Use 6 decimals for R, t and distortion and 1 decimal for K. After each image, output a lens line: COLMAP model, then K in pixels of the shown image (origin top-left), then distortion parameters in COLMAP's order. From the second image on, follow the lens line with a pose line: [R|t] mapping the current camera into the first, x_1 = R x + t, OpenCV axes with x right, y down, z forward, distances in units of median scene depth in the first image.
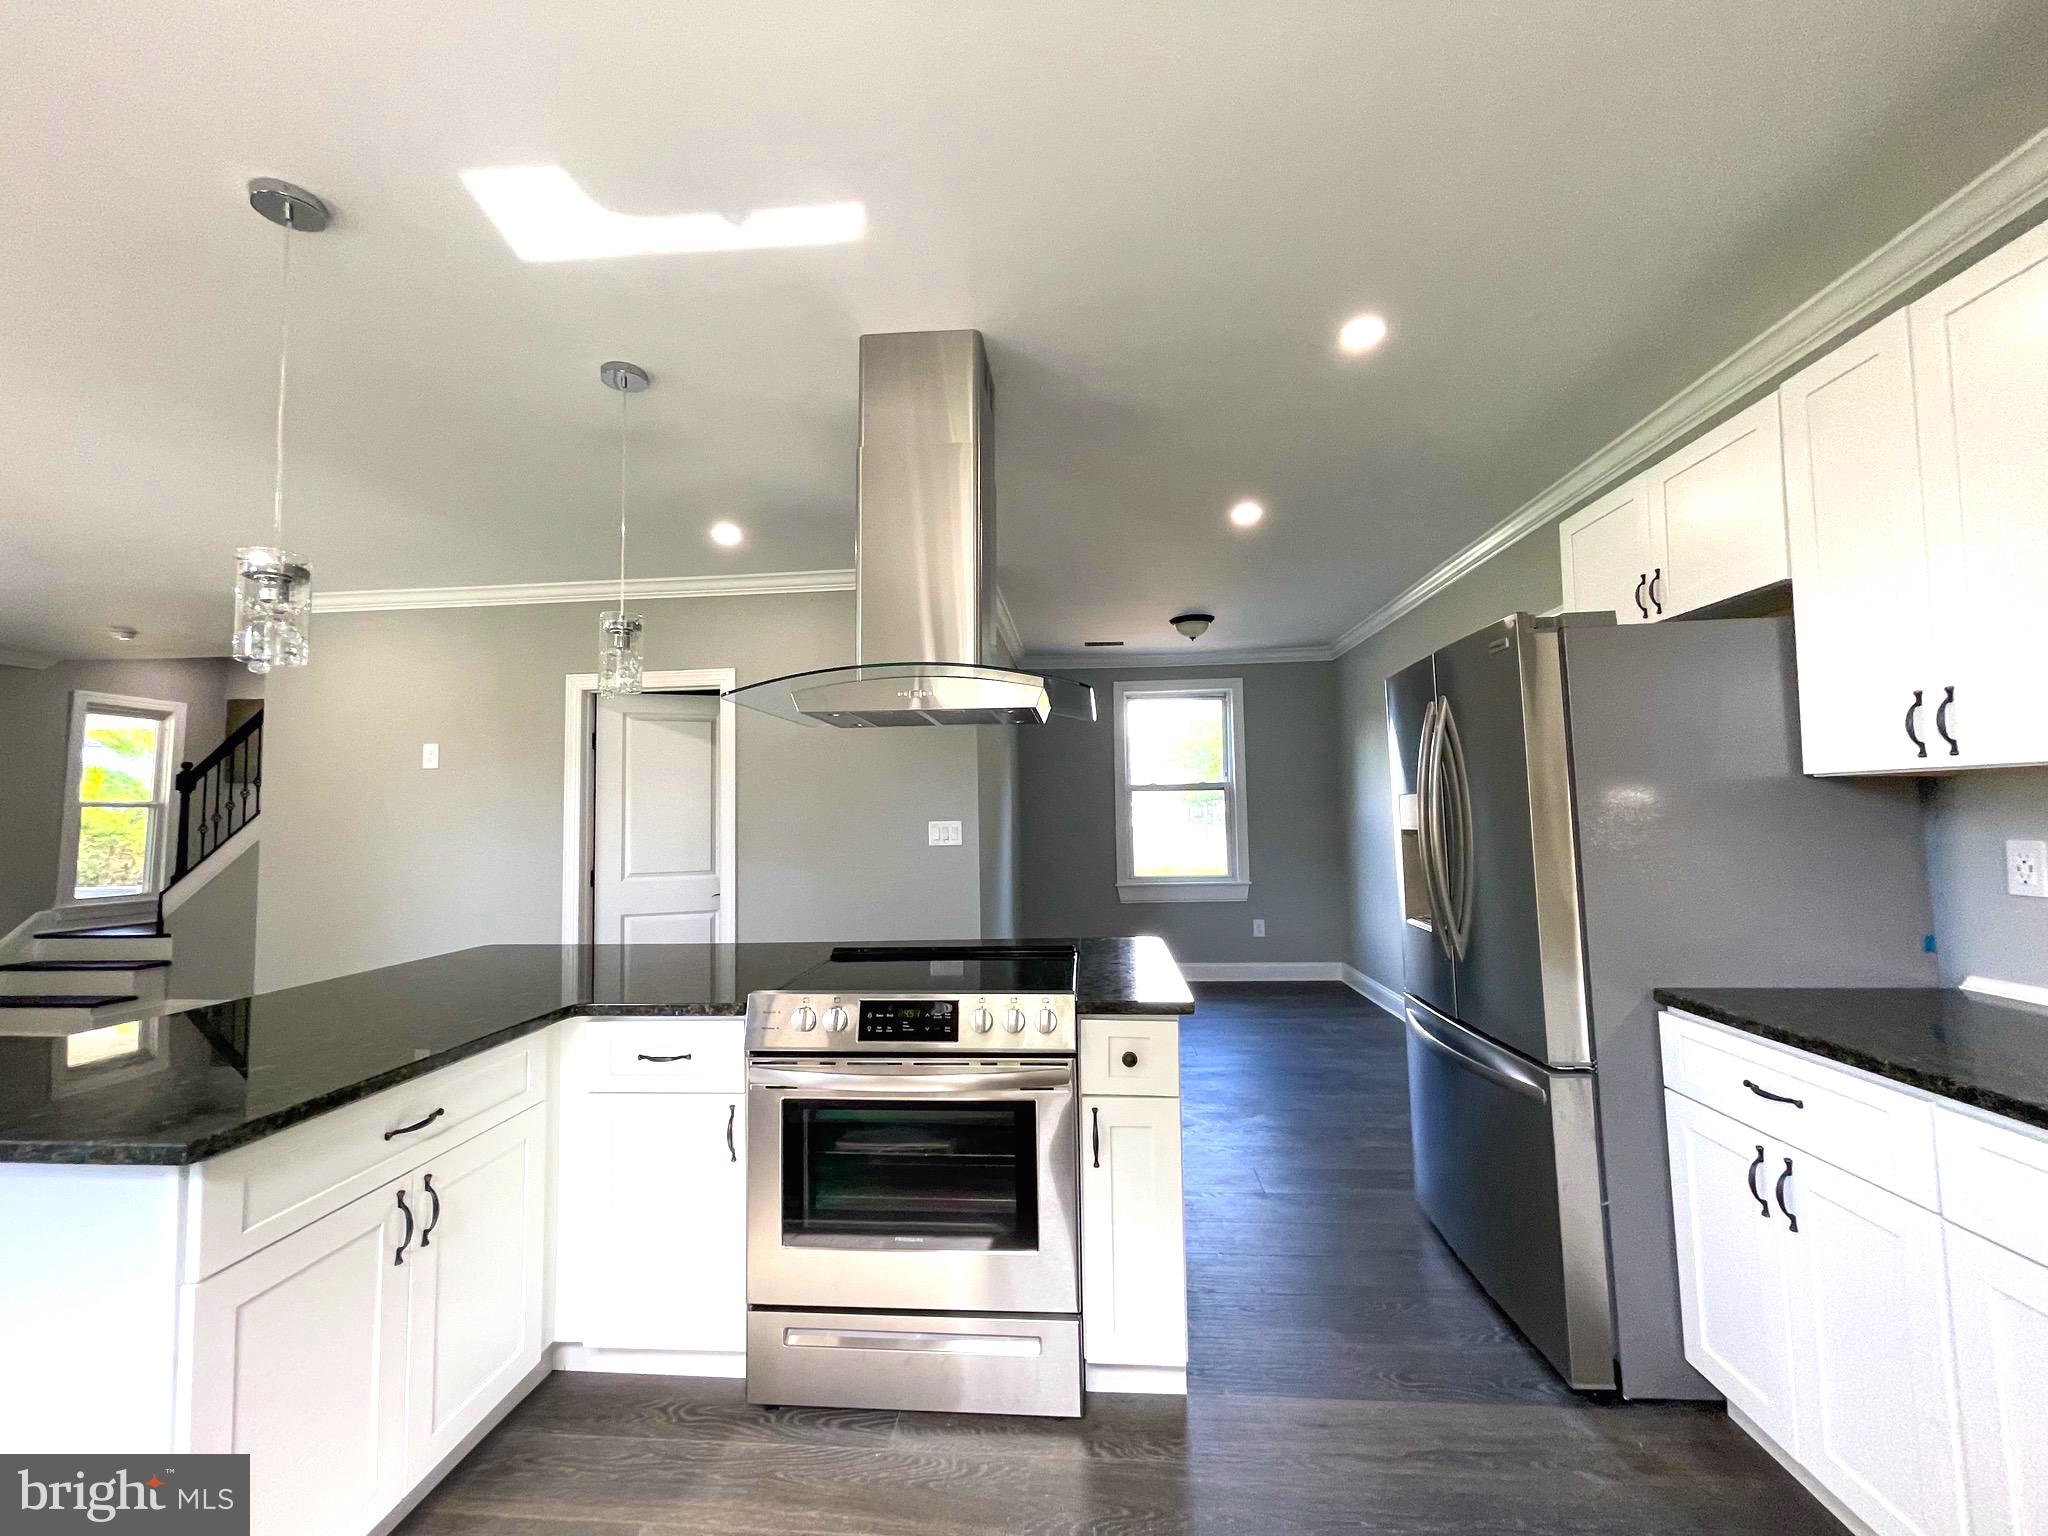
lens RADIAL K [[822.6, 0, 1022.9], [0, 822.6, 764.0], [0, 0, 1]] dist [-0.001359, -0.000126]
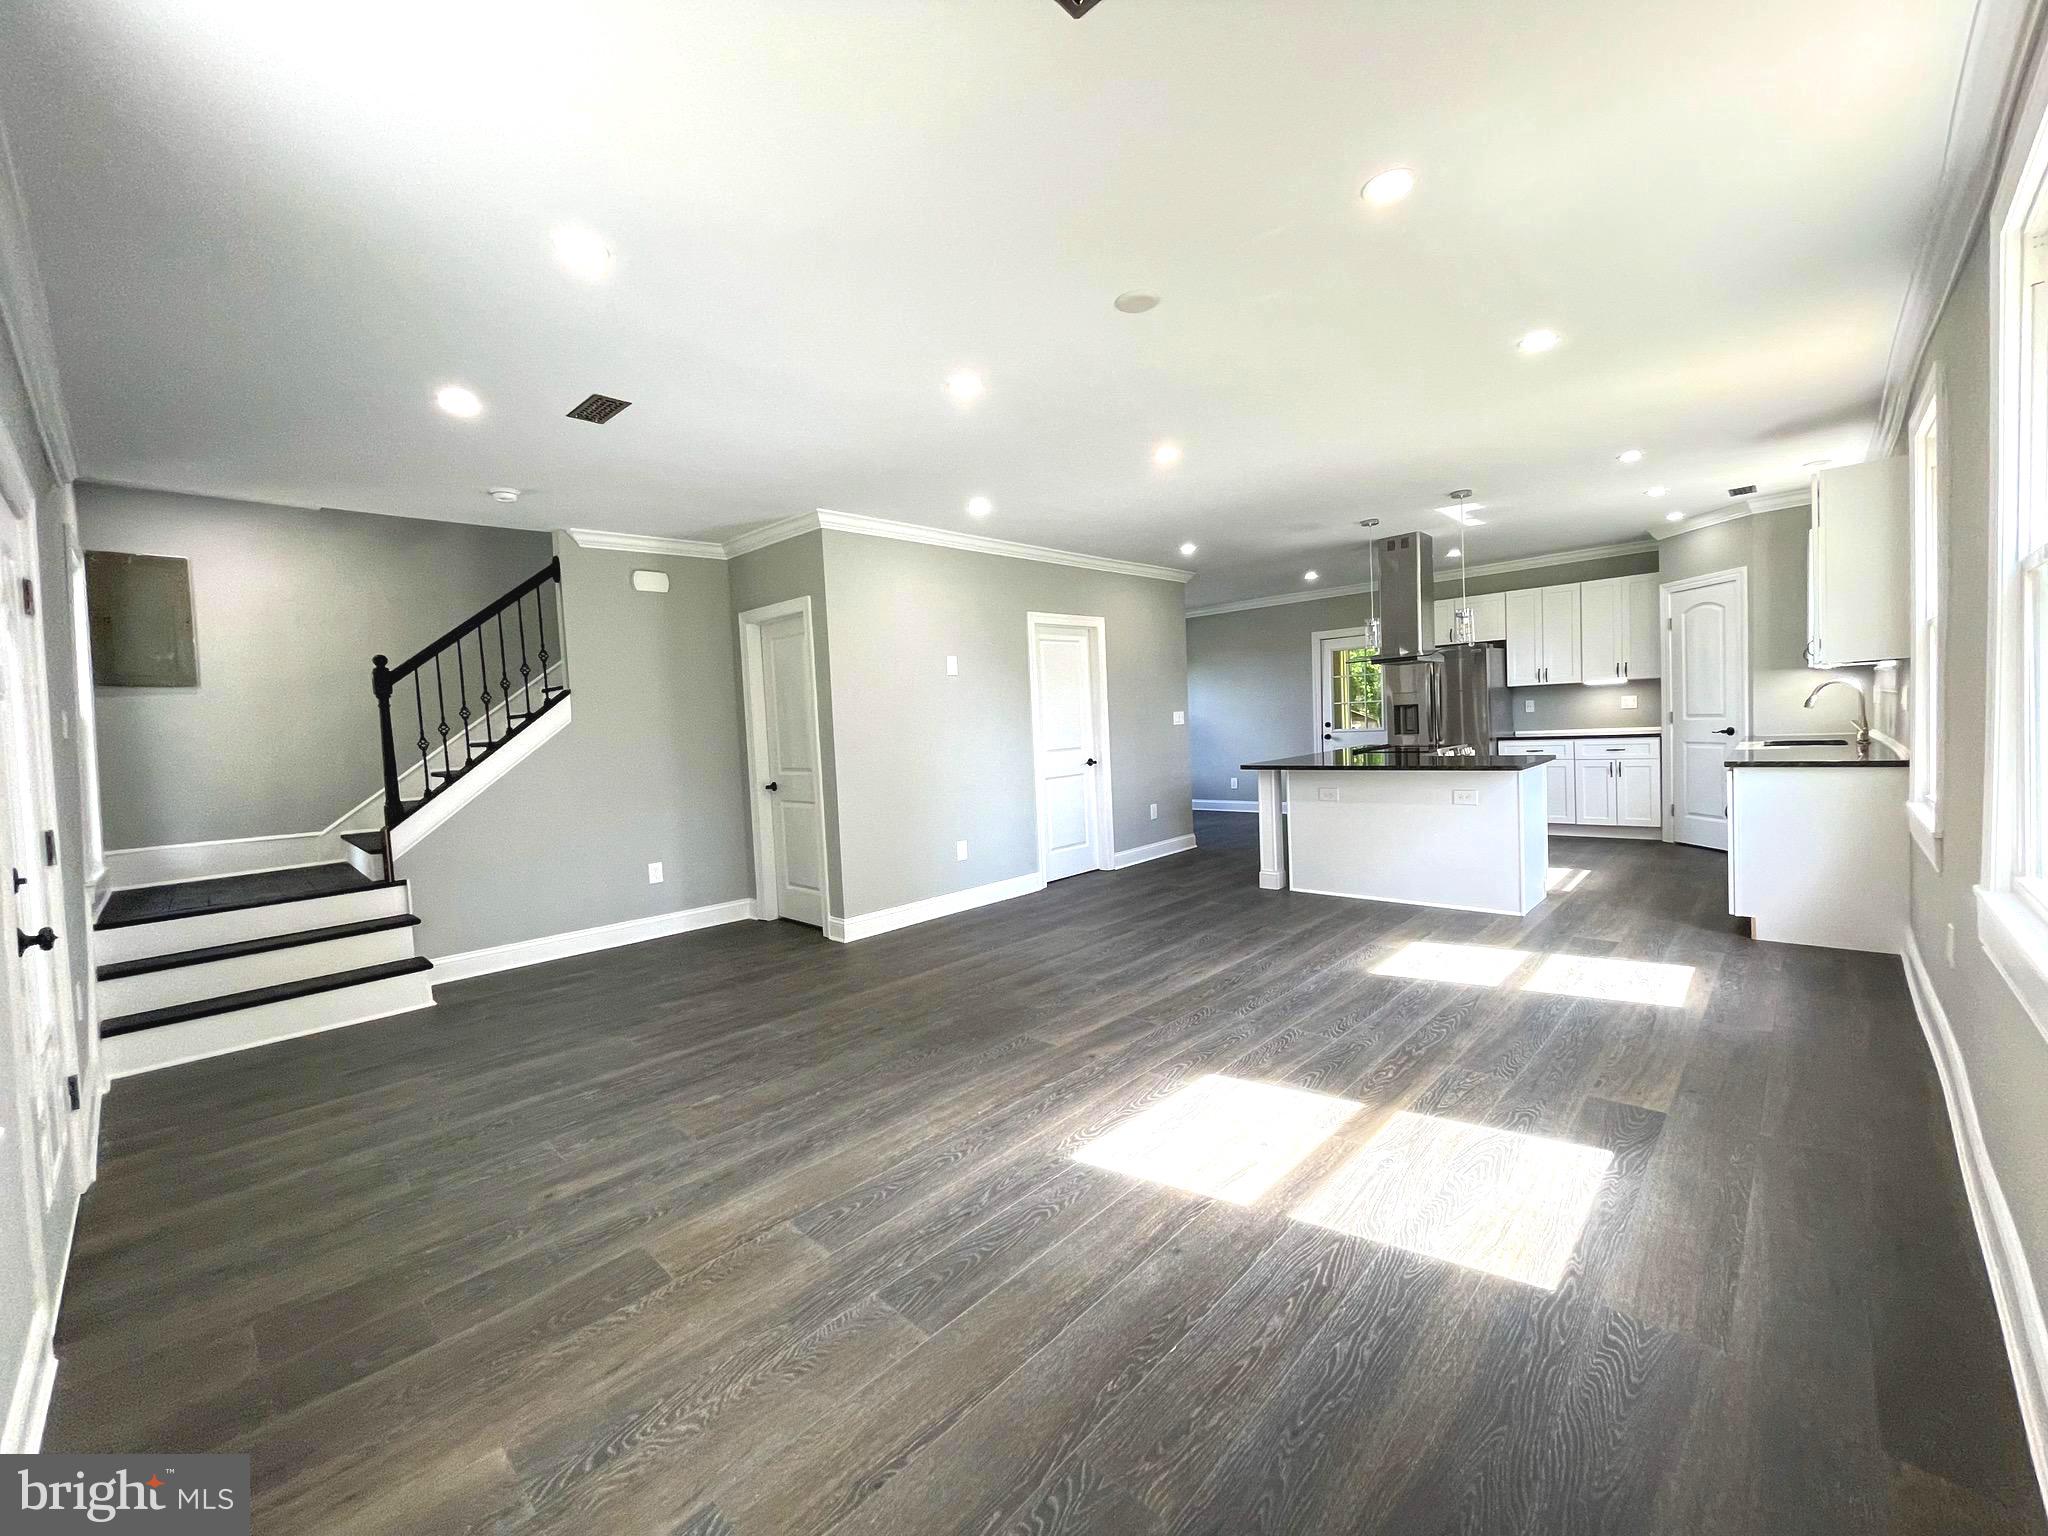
lens RADIAL K [[825.7, 0, 1023.9], [0, 825.7, 758.8], [0, 0, 1]] dist [-0.002800, 0.004196]
pose [[0.632070, -0.051782, 0.773179, -1.272553], [-0.010686, 0.997087, 0.075514, 0.028589], [-0.774838, -0.055992, 0.629676, 0.072537]]
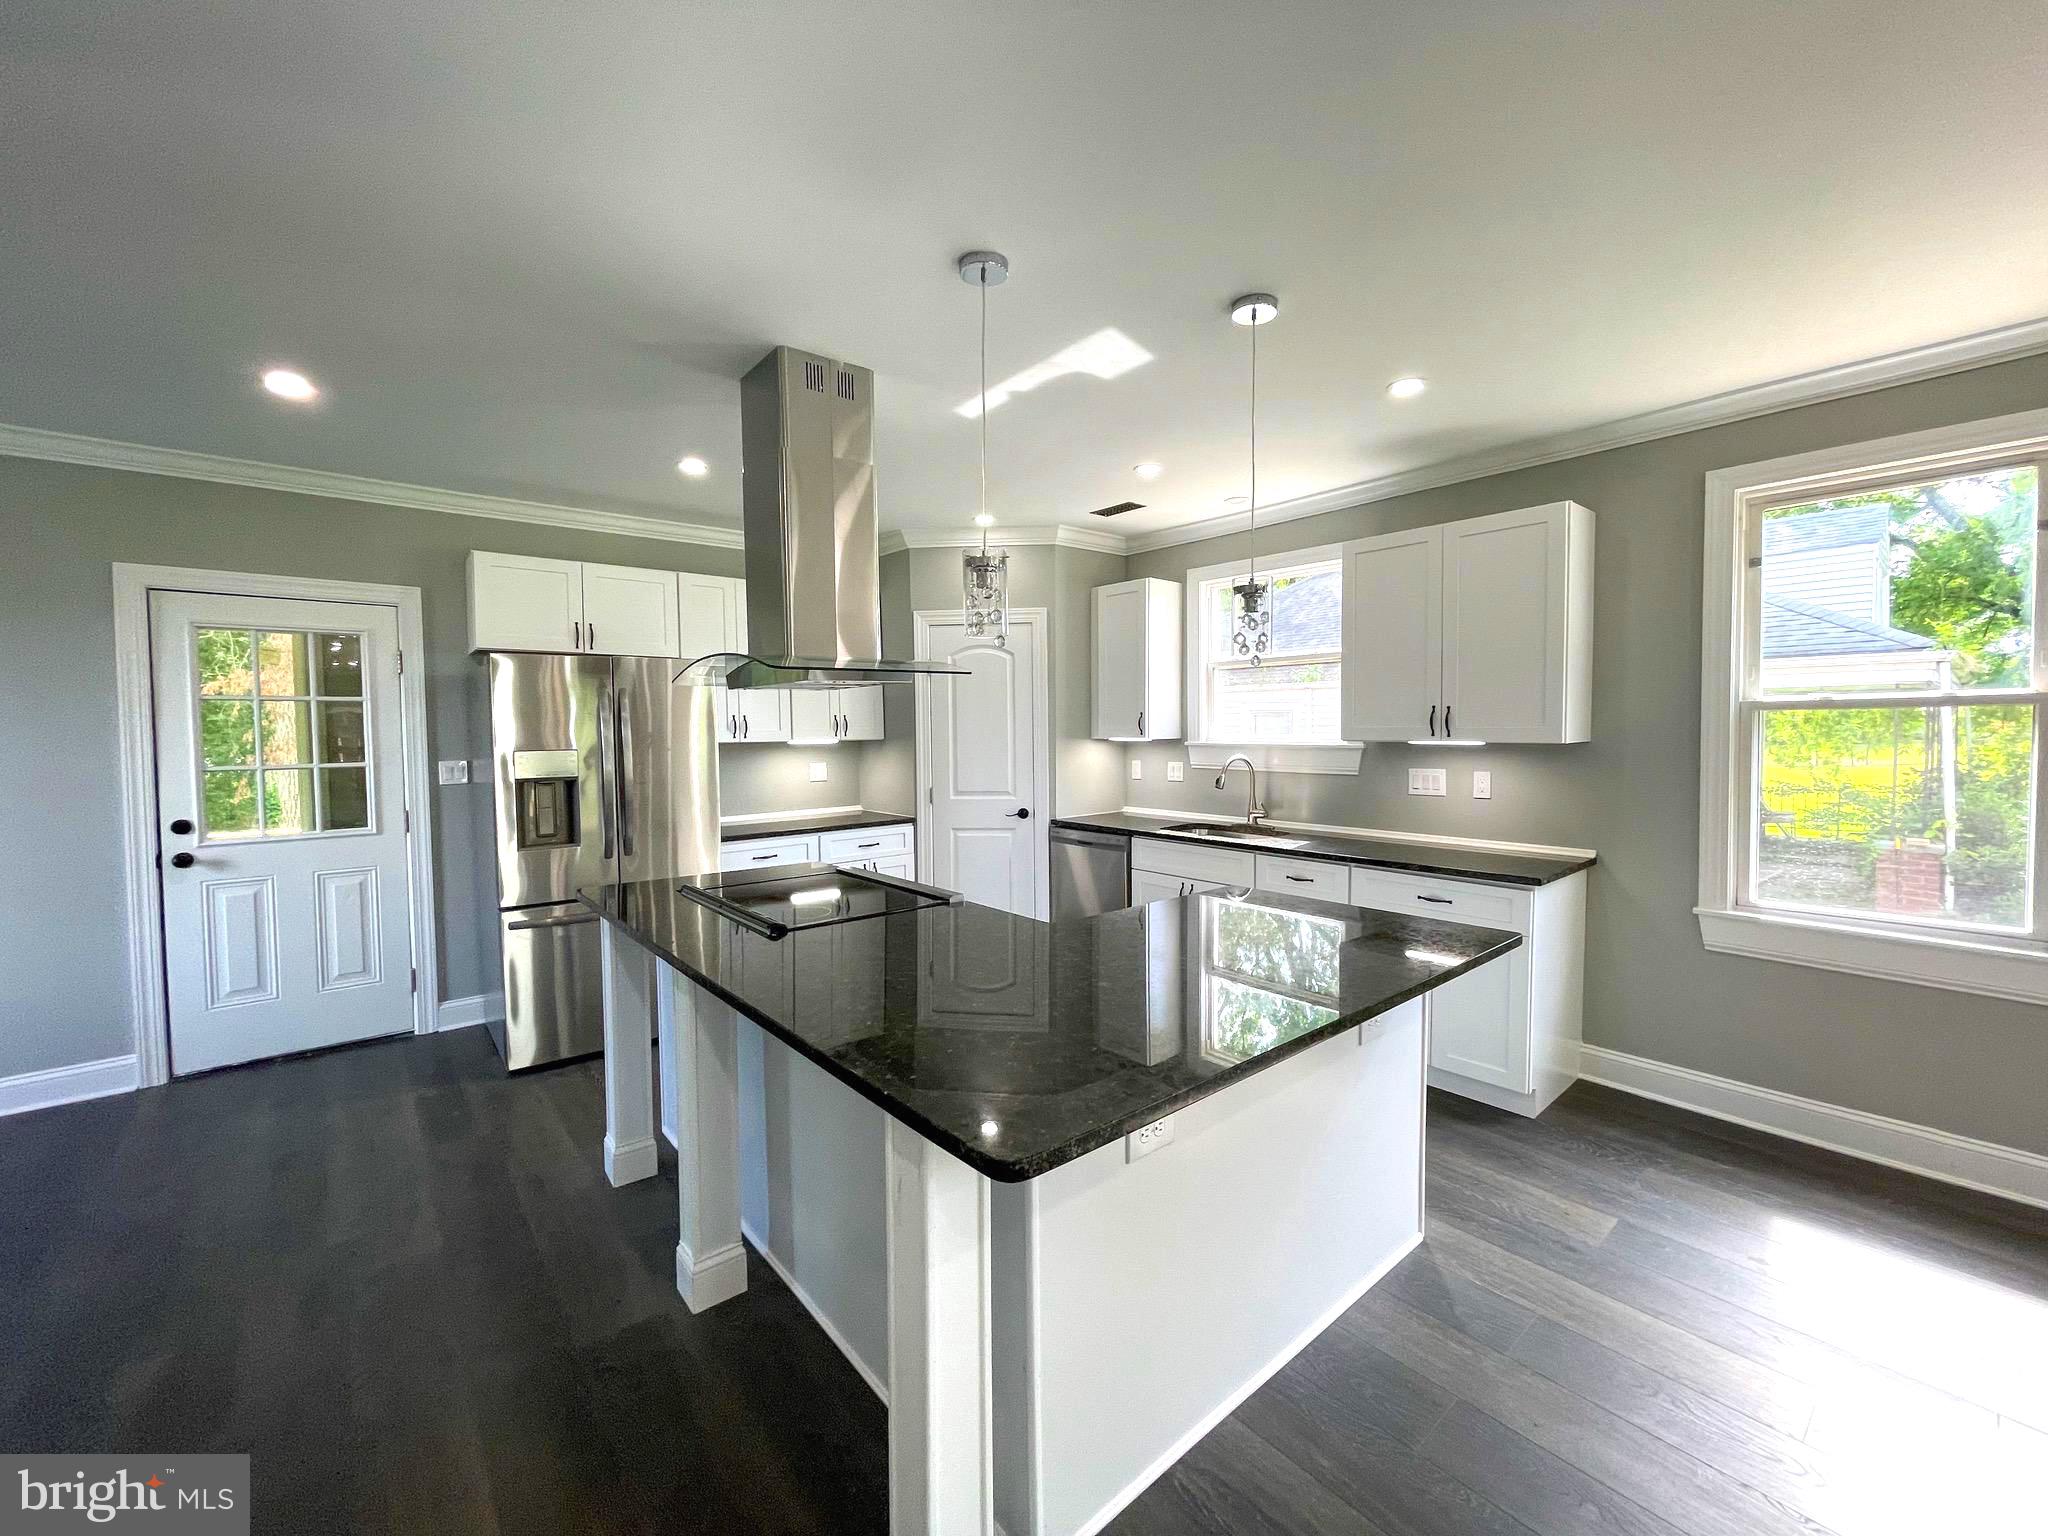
lens RADIAL K [[825.7, 0, 1023.9], [0, 825.7, 758.8], [0, 0, 1]] dist [-0.002800, 0.004196]
pose [[-0.701141, -0.006199, 0.712996, -0.458235], [-0.026805, 0.999485, -0.017670, 0.023720], [-0.712519, -0.031501, -0.700946, 0.631957]]
